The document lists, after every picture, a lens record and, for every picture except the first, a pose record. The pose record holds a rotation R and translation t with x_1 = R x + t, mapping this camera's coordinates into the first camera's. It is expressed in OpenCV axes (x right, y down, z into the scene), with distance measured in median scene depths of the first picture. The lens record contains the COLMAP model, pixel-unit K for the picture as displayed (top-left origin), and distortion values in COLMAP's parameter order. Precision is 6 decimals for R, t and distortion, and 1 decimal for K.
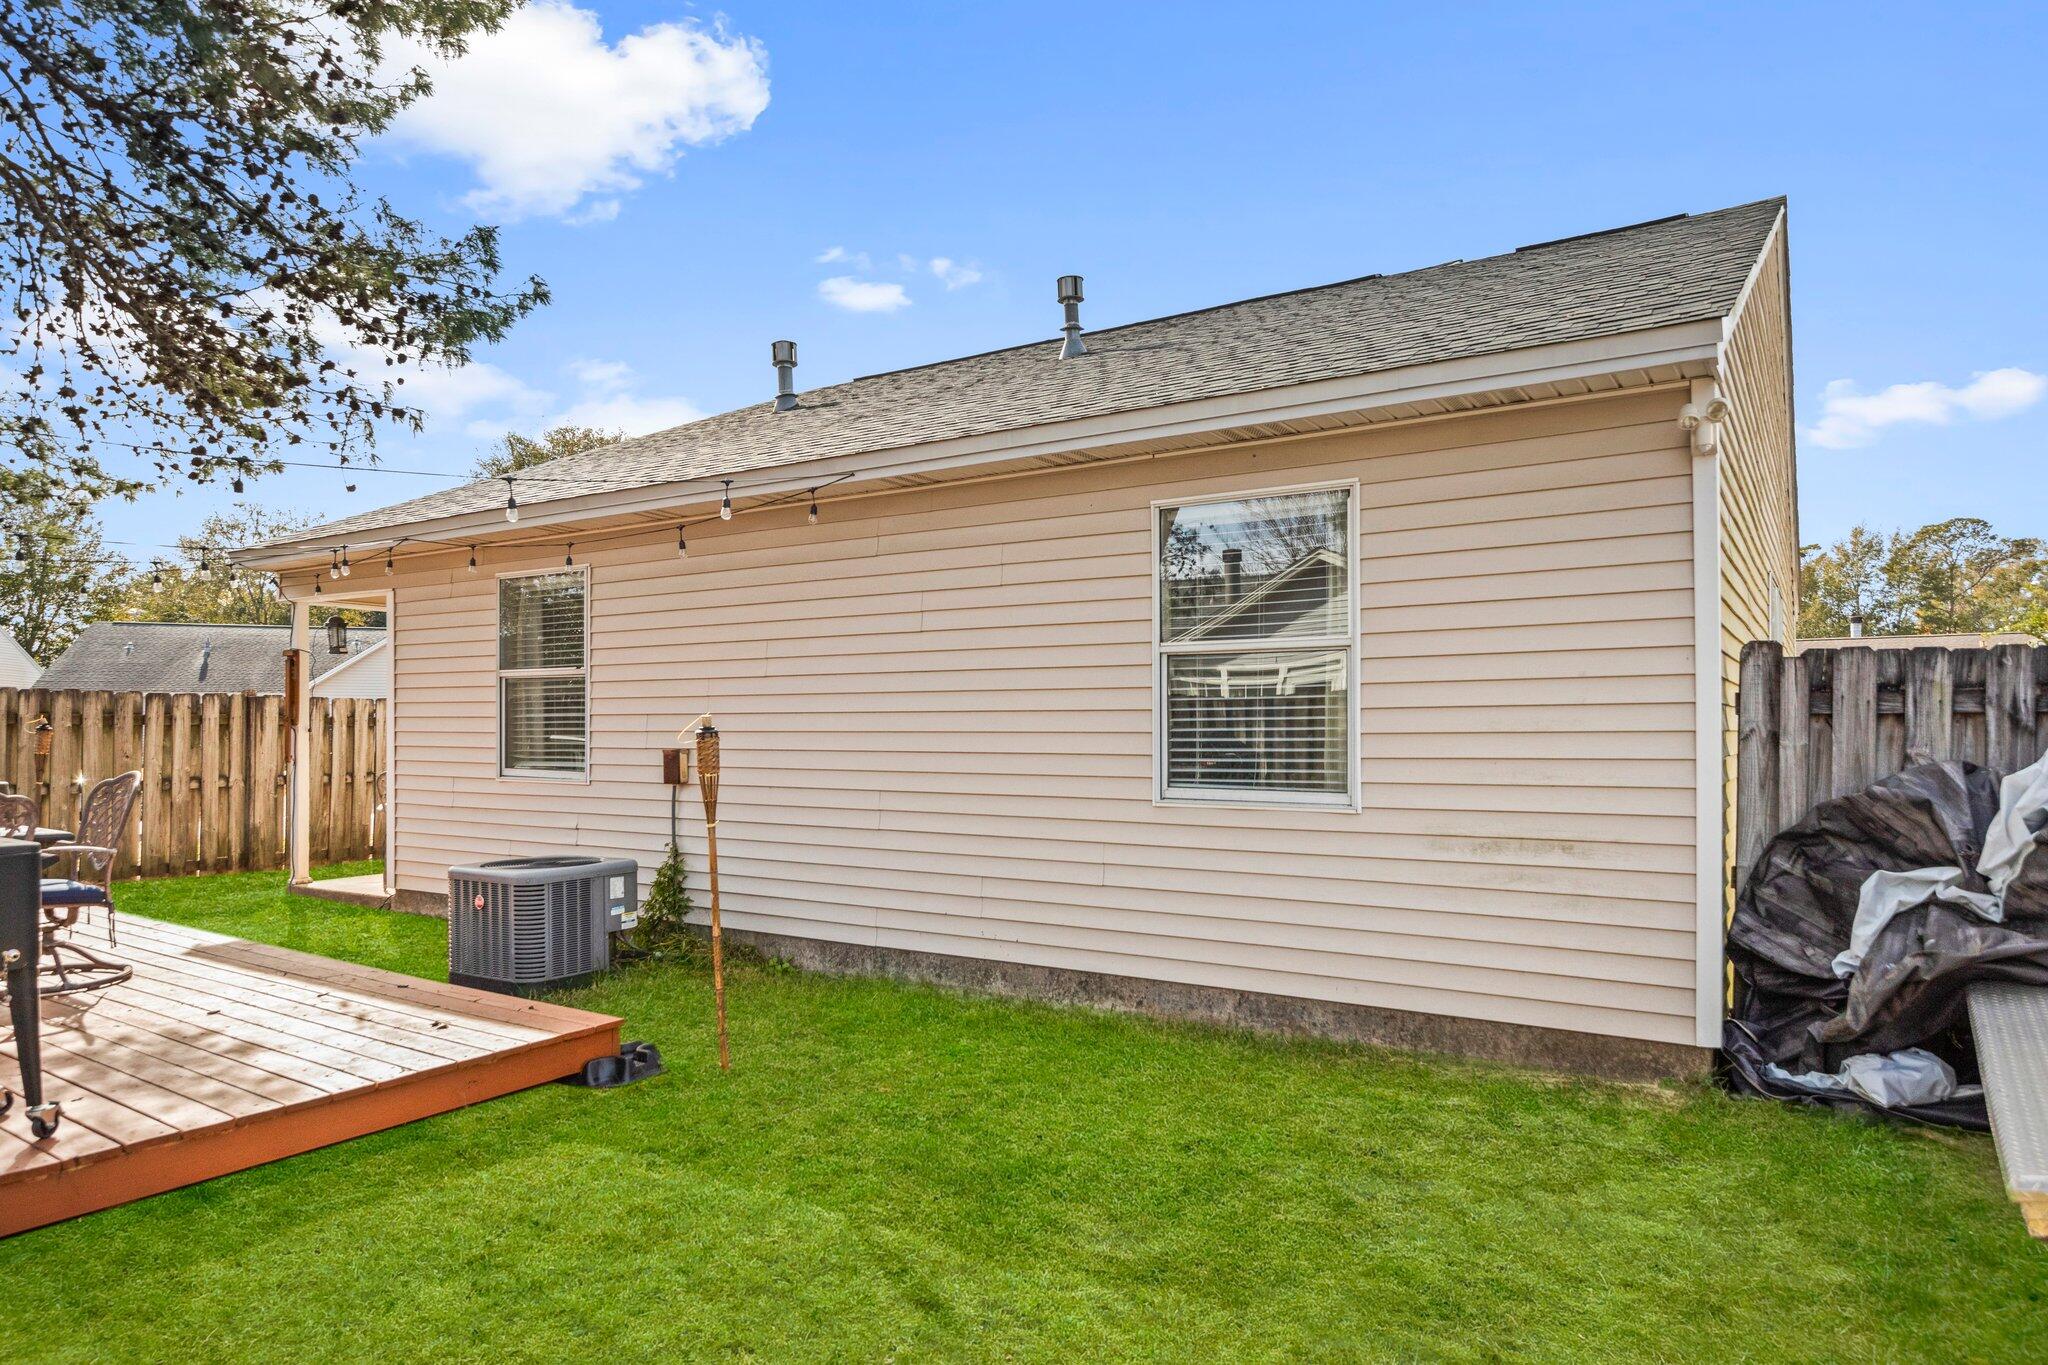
lens RADIAL K [[1222.2, 0, 1024.0], [0, 1222.2, 682.5], [0, 0, 1]] dist [0.003879, -0.000228]
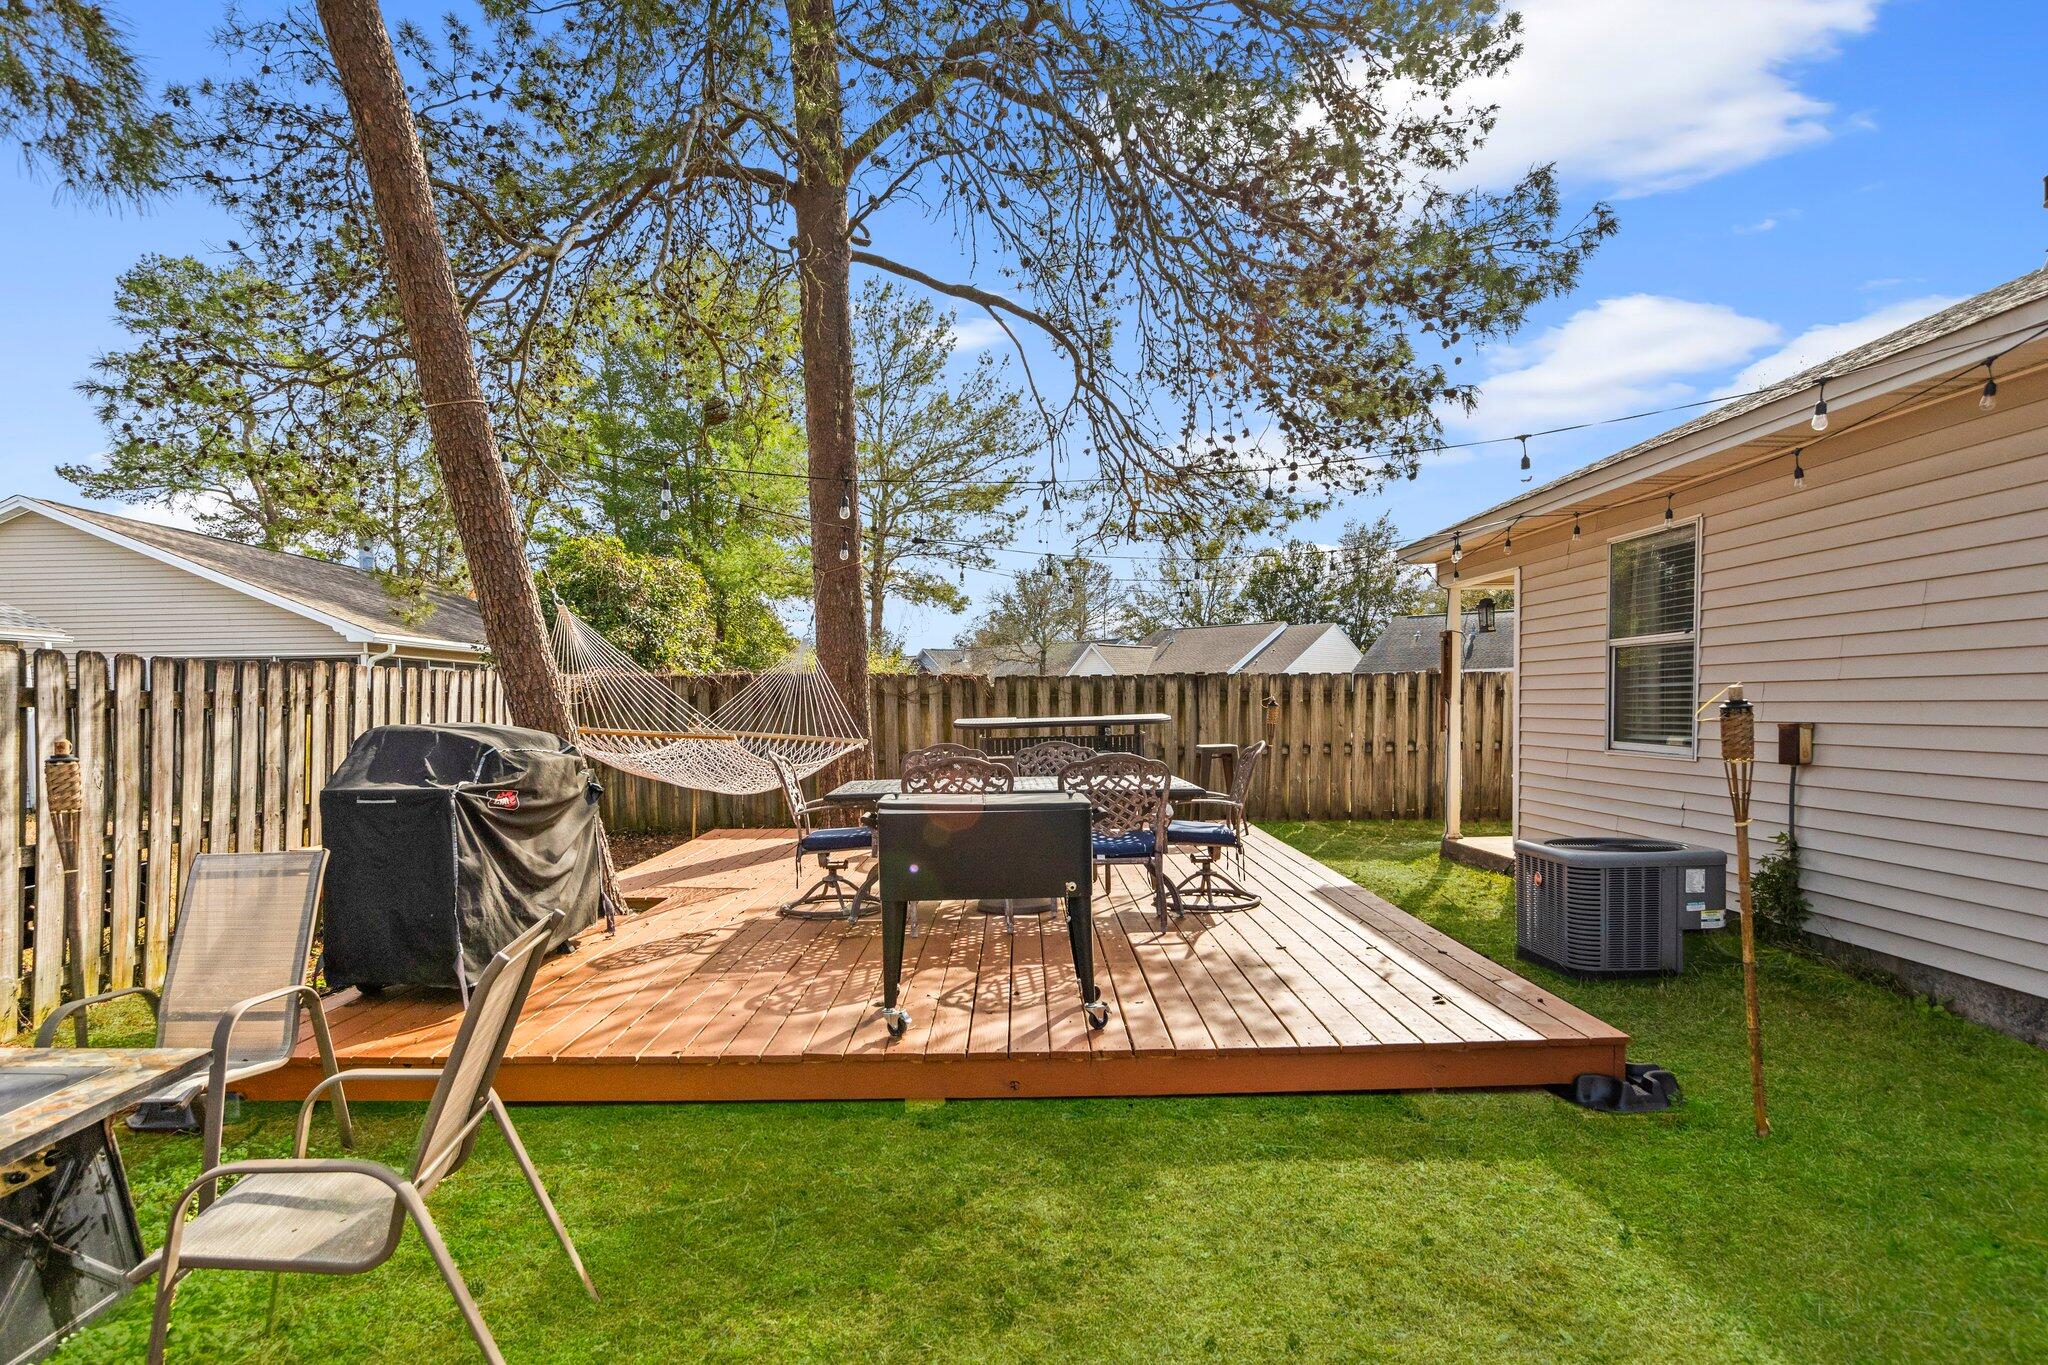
lens RADIAL K [[1113.7, 0, 1027.1], [0, 1113.7, 751.0], [0, 0, 1]] dist [0.000461, 0.000311]
pose [[0.553108, 0.025624, -0.832715, 0.060303], [0.046738, 0.996998, 0.061724, 0.002190], [0.831797, -0.073059, 0.550250, 0.148068]]
